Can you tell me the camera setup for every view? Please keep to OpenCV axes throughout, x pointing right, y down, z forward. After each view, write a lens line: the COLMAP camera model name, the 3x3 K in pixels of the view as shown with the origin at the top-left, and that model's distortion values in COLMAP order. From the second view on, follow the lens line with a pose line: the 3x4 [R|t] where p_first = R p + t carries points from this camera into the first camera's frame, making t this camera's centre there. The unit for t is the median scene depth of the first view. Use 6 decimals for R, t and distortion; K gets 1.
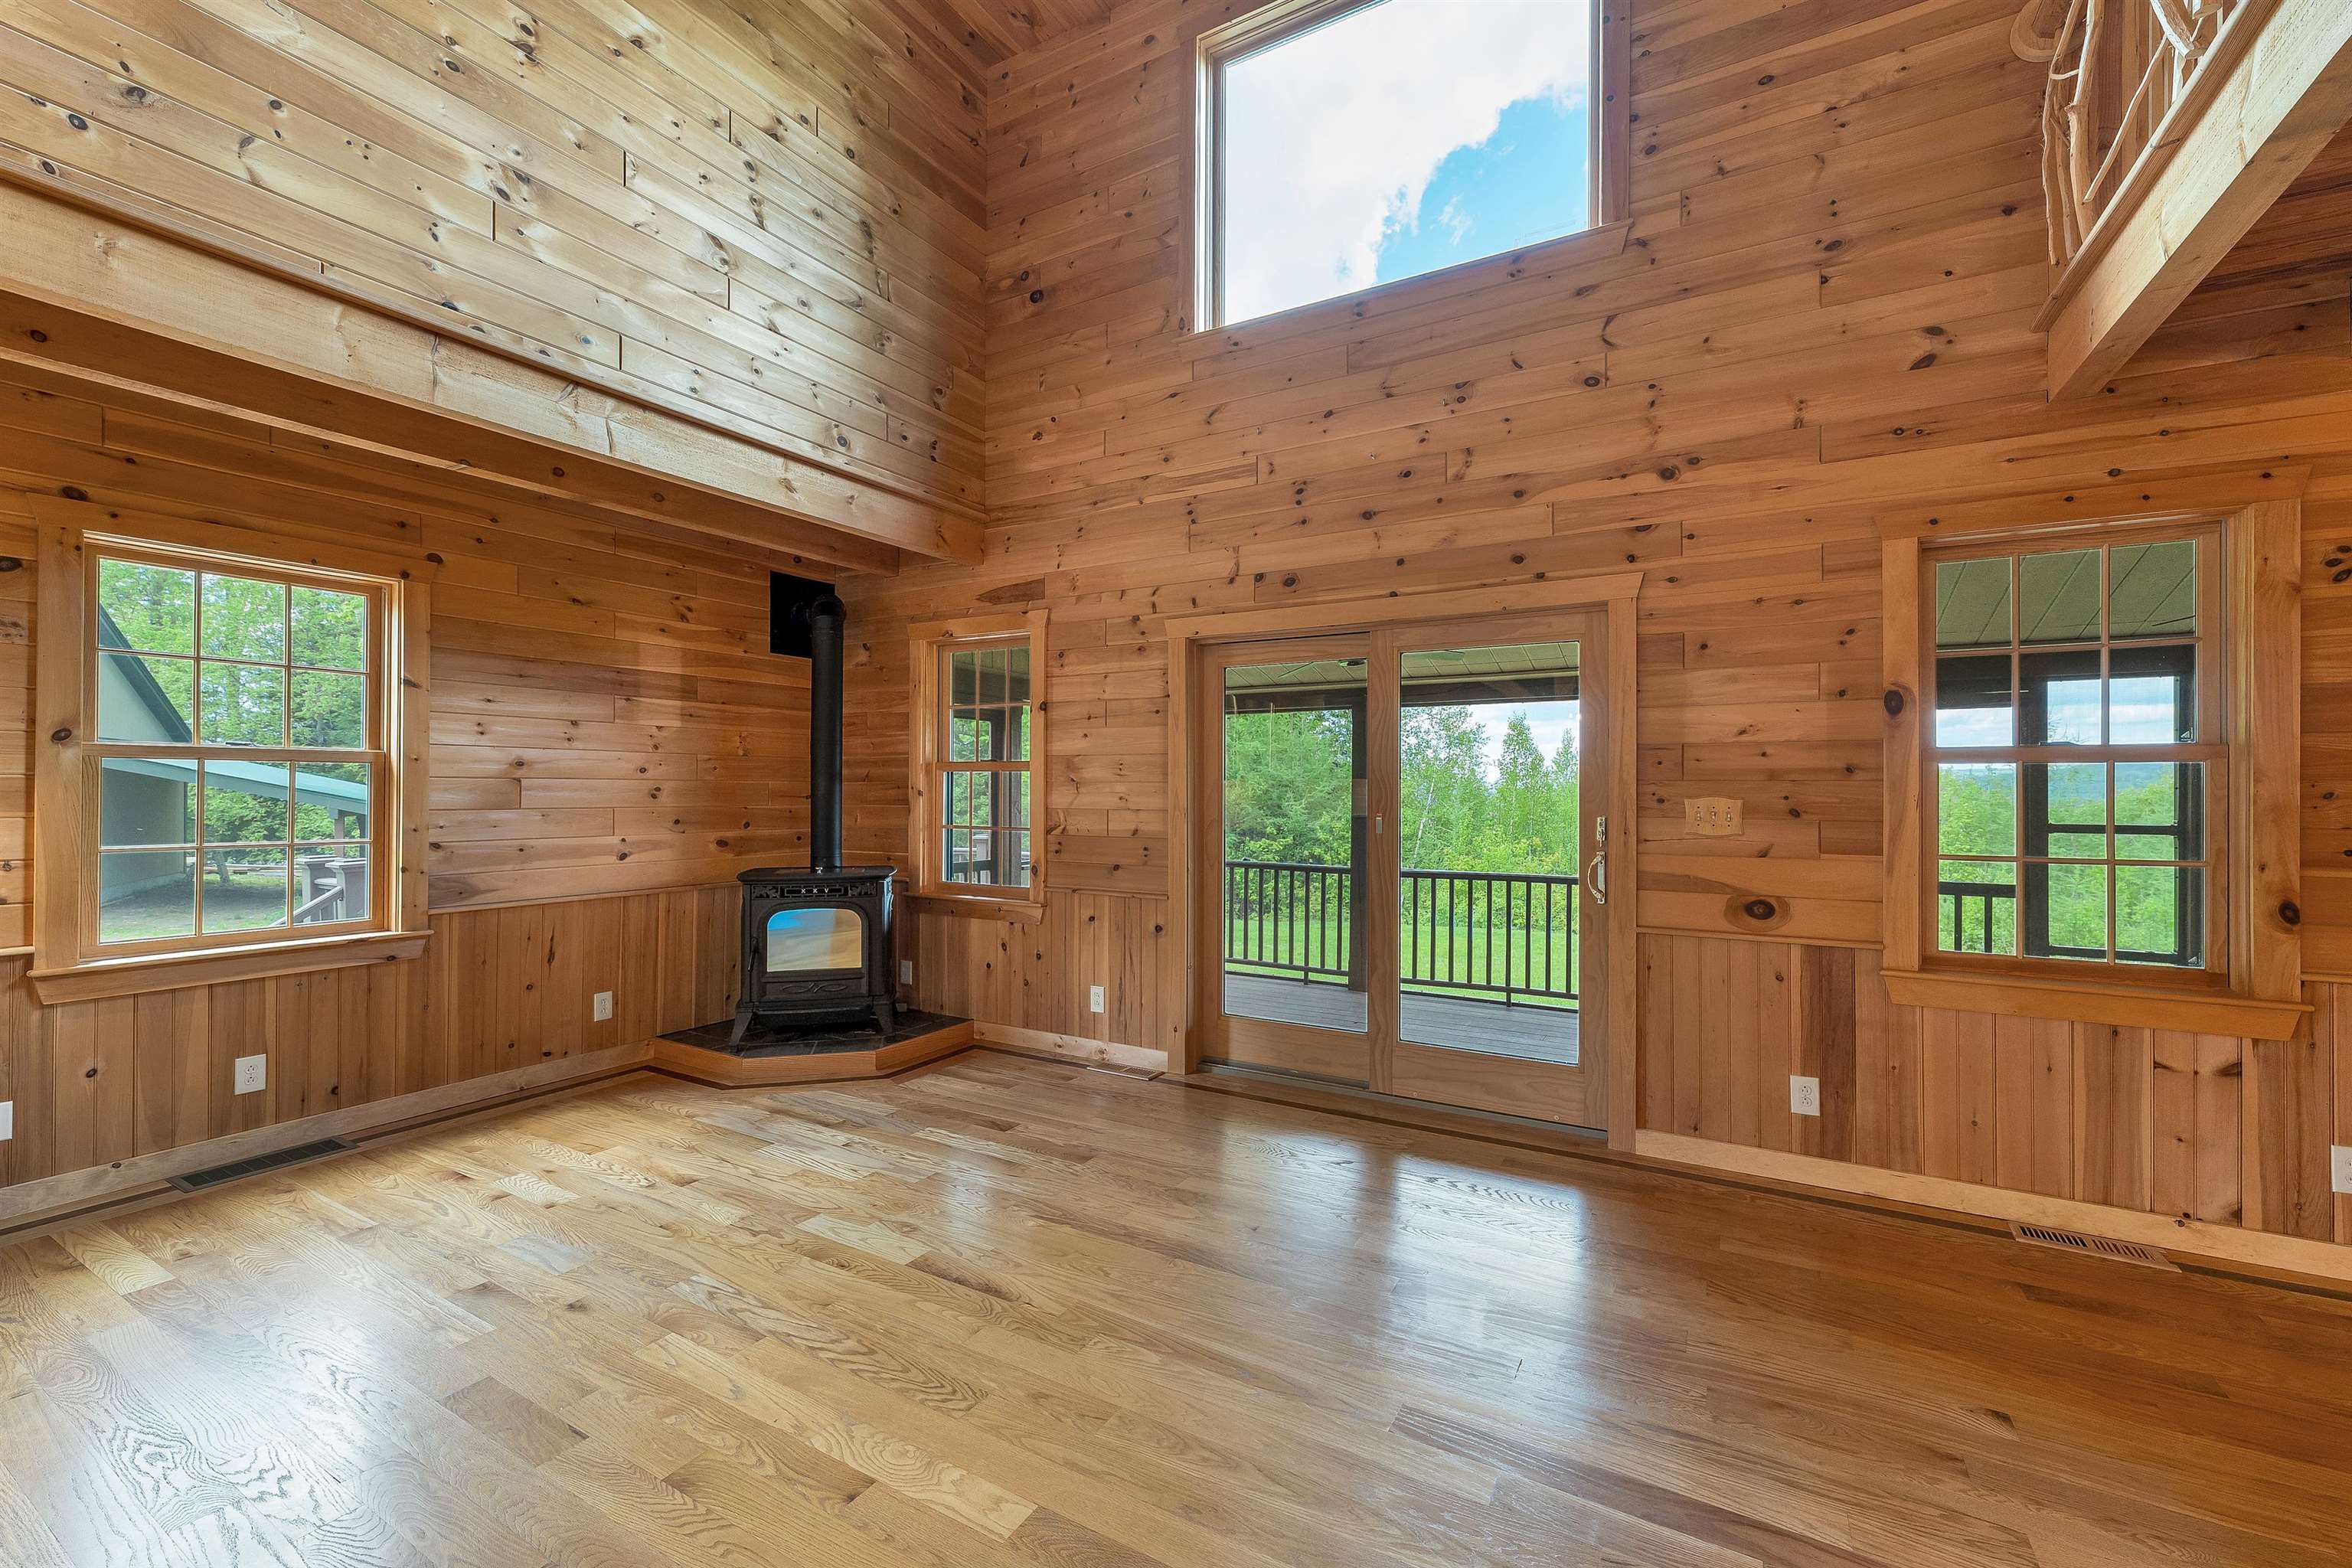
lens RADIAL K [[963.8, 0, 1174.2], [0, 963.8, 785.7], [0, 0, 1]] dist [0.000744, 0.000316]
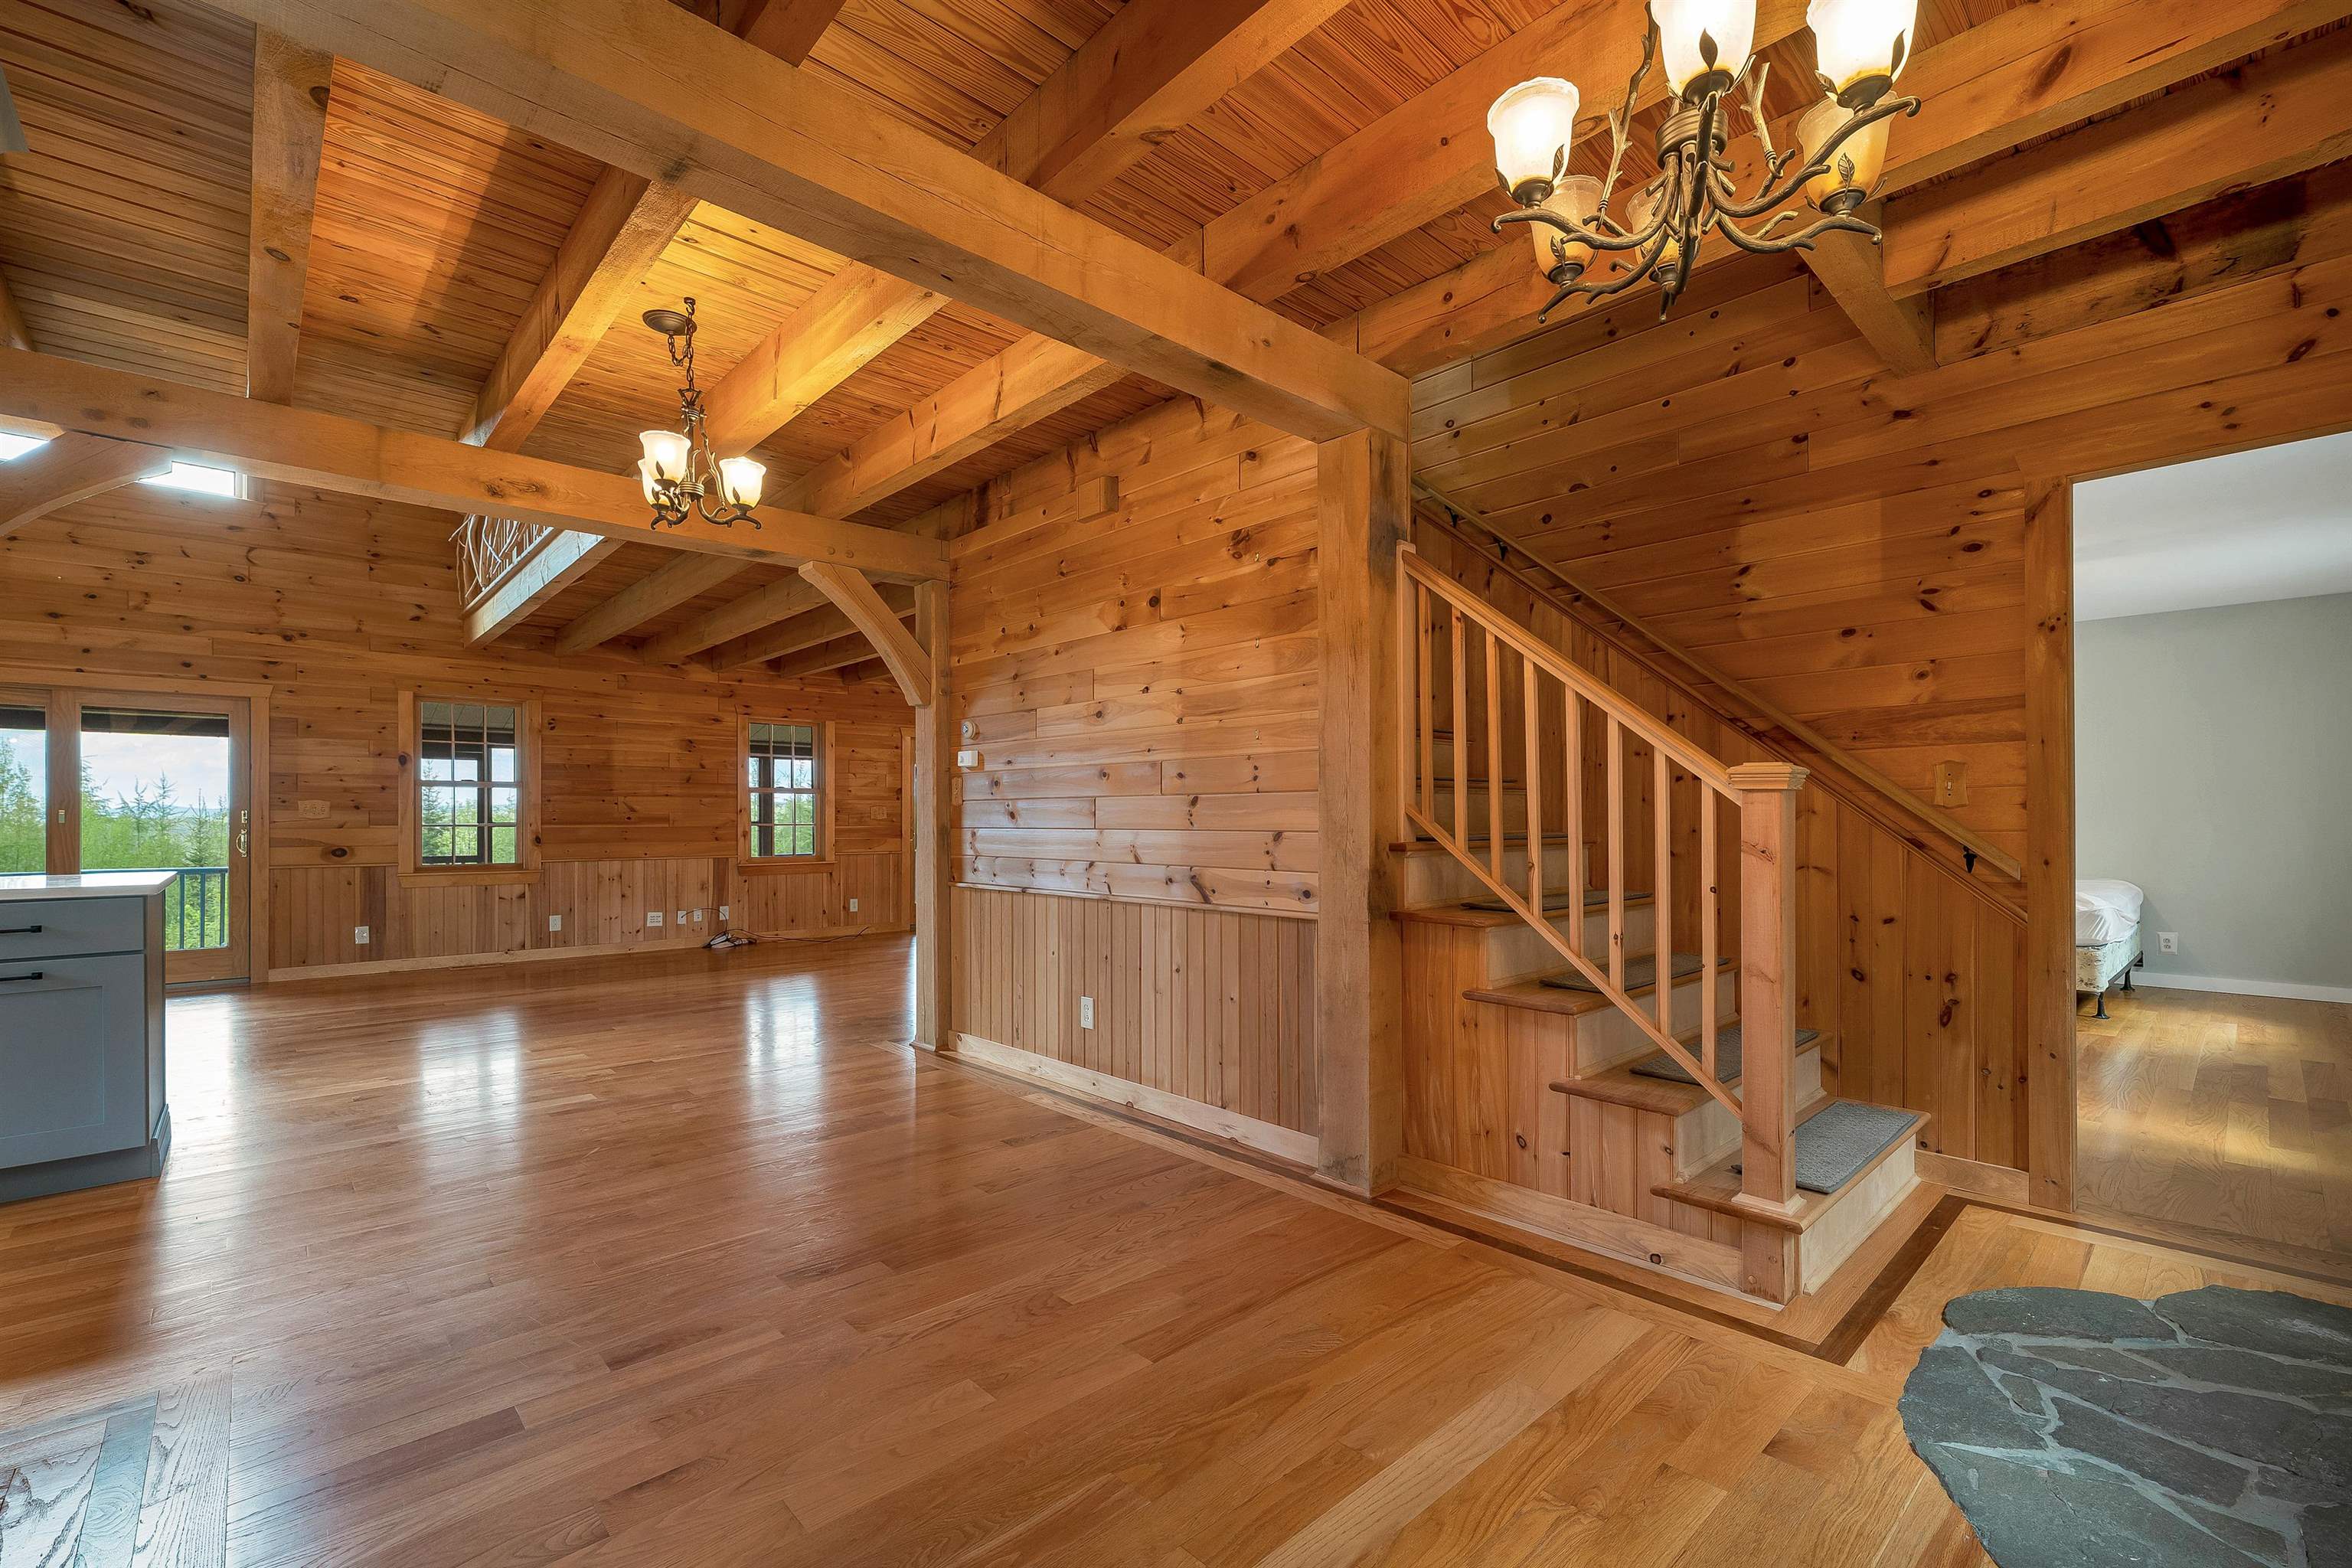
lens RADIAL K [[1005.2, 0, 1179.5], [0, 1005.2, 816.7], [0, 0, 1]] dist [0.000681, 0.000119]
pose [[0.288574, 0.001446, 0.957456, -0.731757], [0.001751, 0.999996, -0.002038, 0.041538], [-0.957456, 0.002265, 0.288571, -1.054877]]
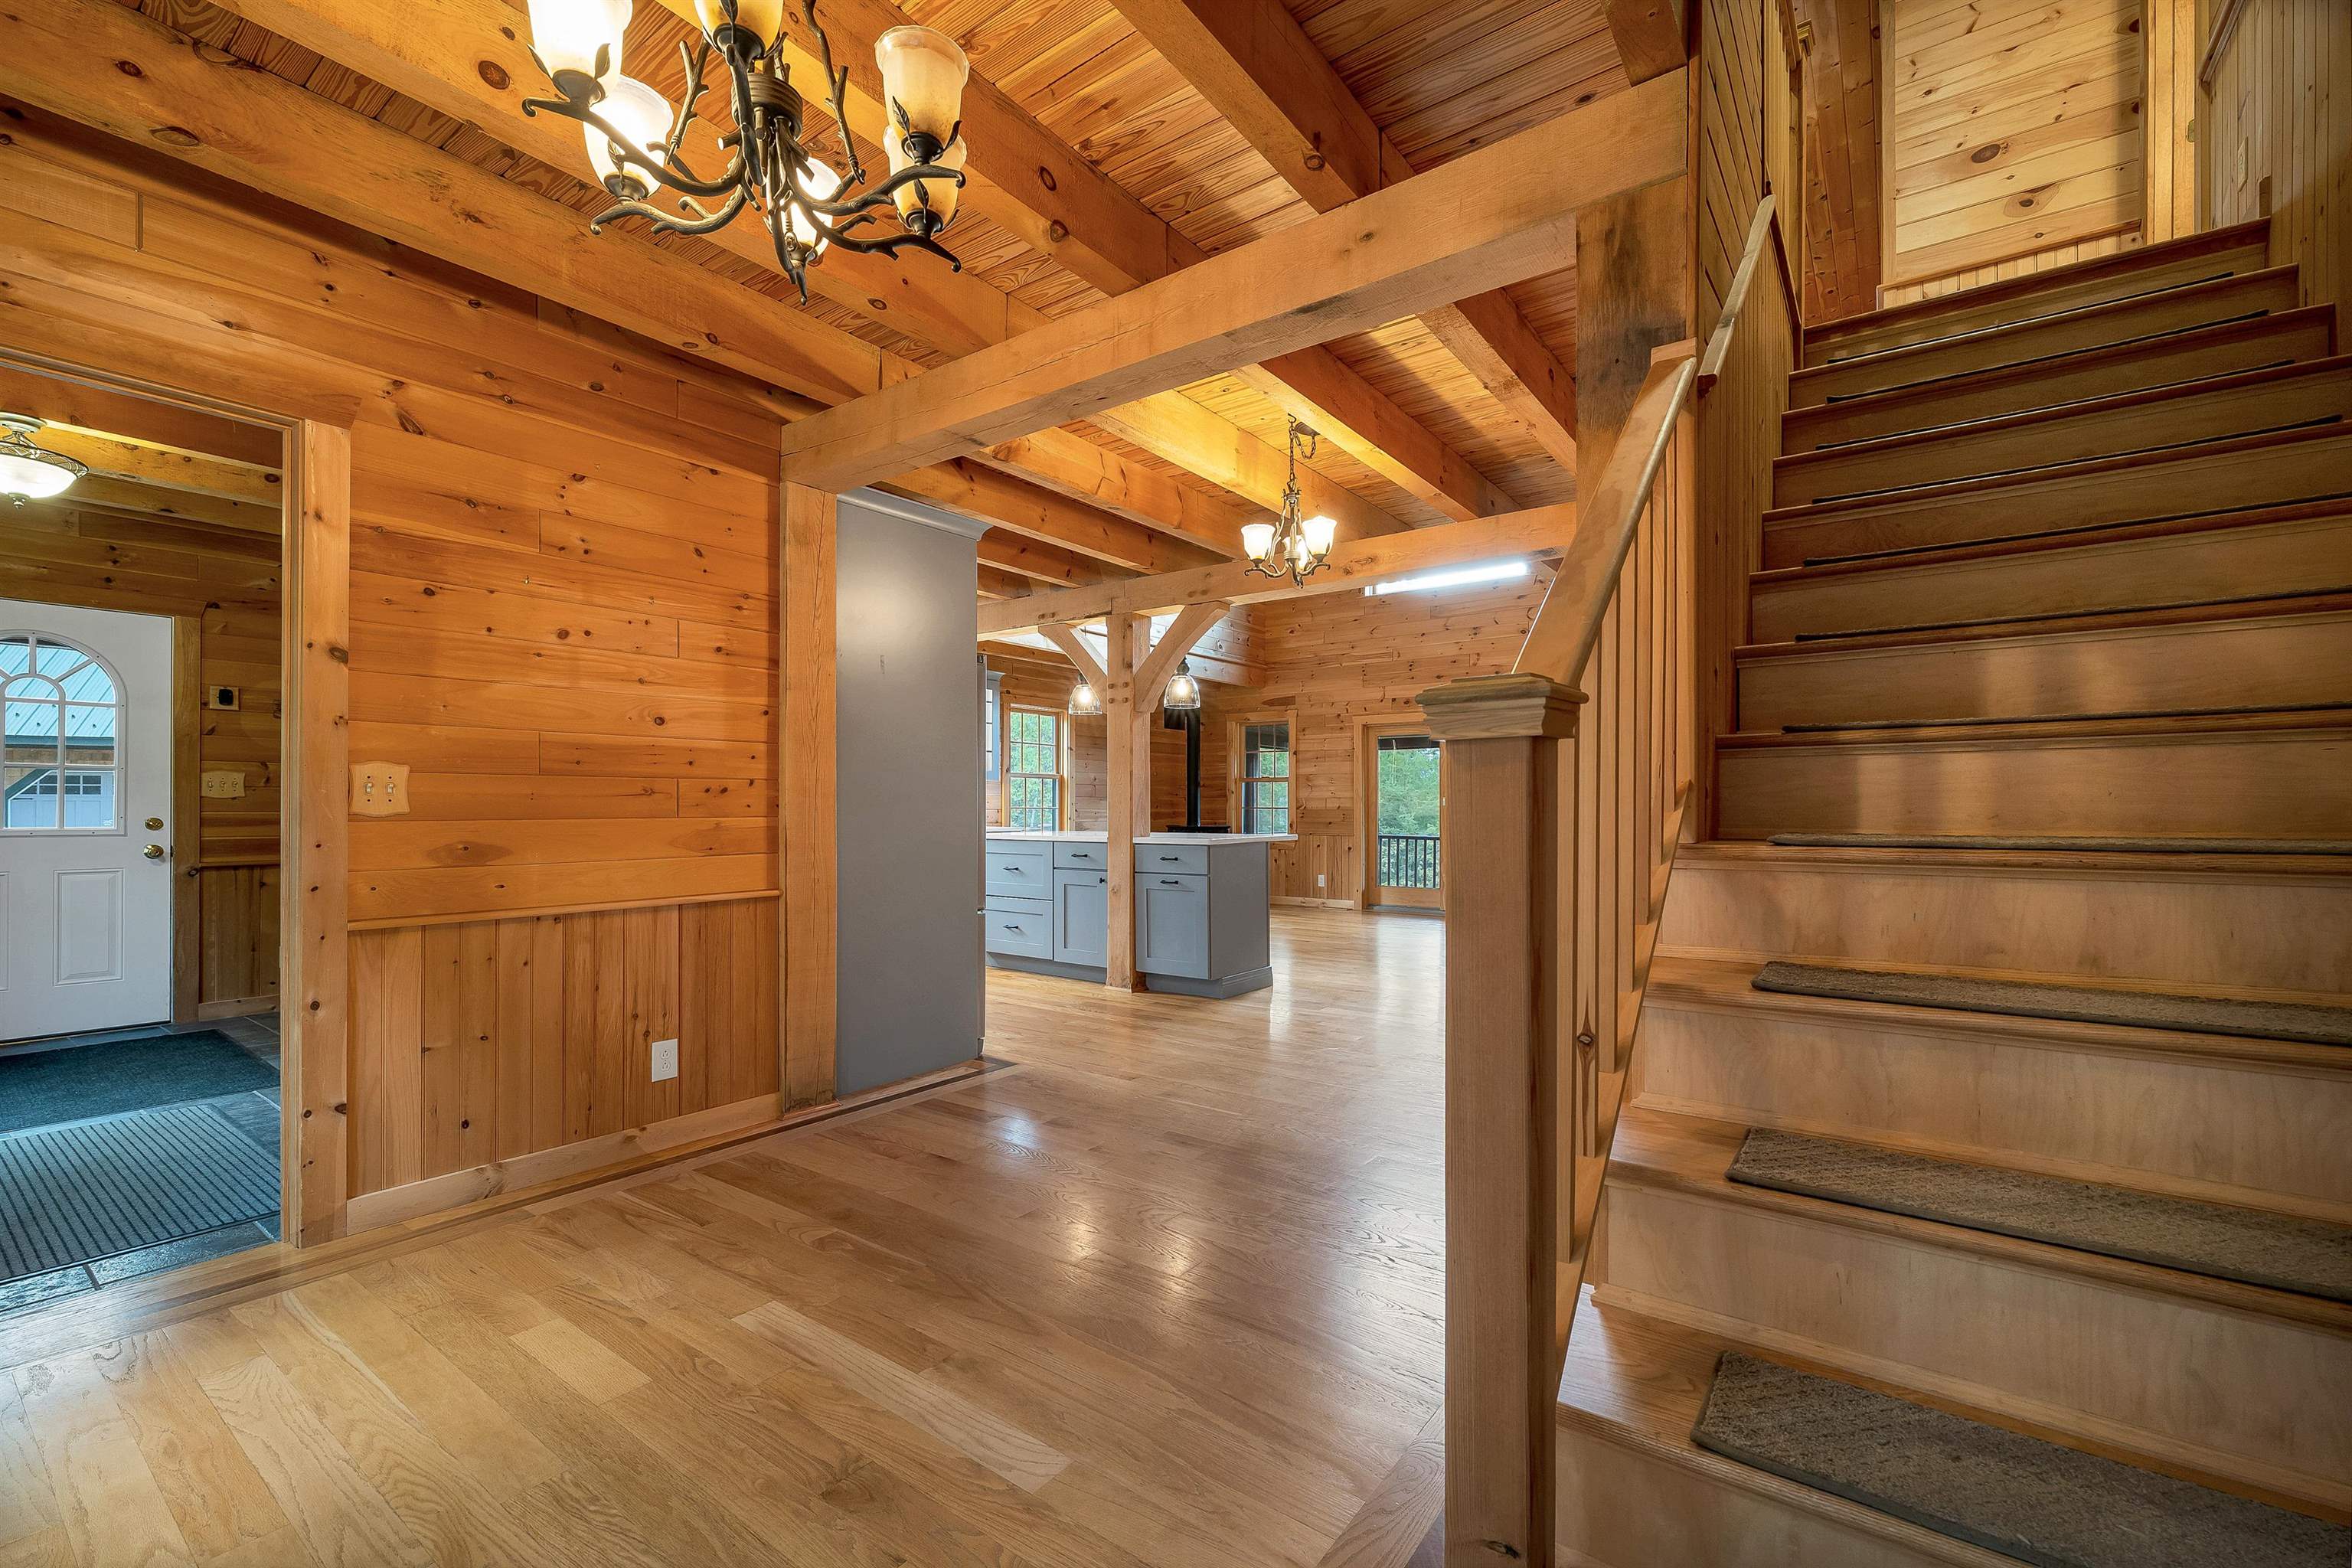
lens RADIAL K [[985.1, 0, 1181.4], [0, 985.1, 799.5], [0, 0, 1]] dist [0.001286, 0.000104]
pose [[0.994864, -0.002903, -0.101182, -0.181811], [0.002448, 0.999986, -0.004623, 0.039978], [0.101194, 0.004352, 0.994857, -1.424750]]
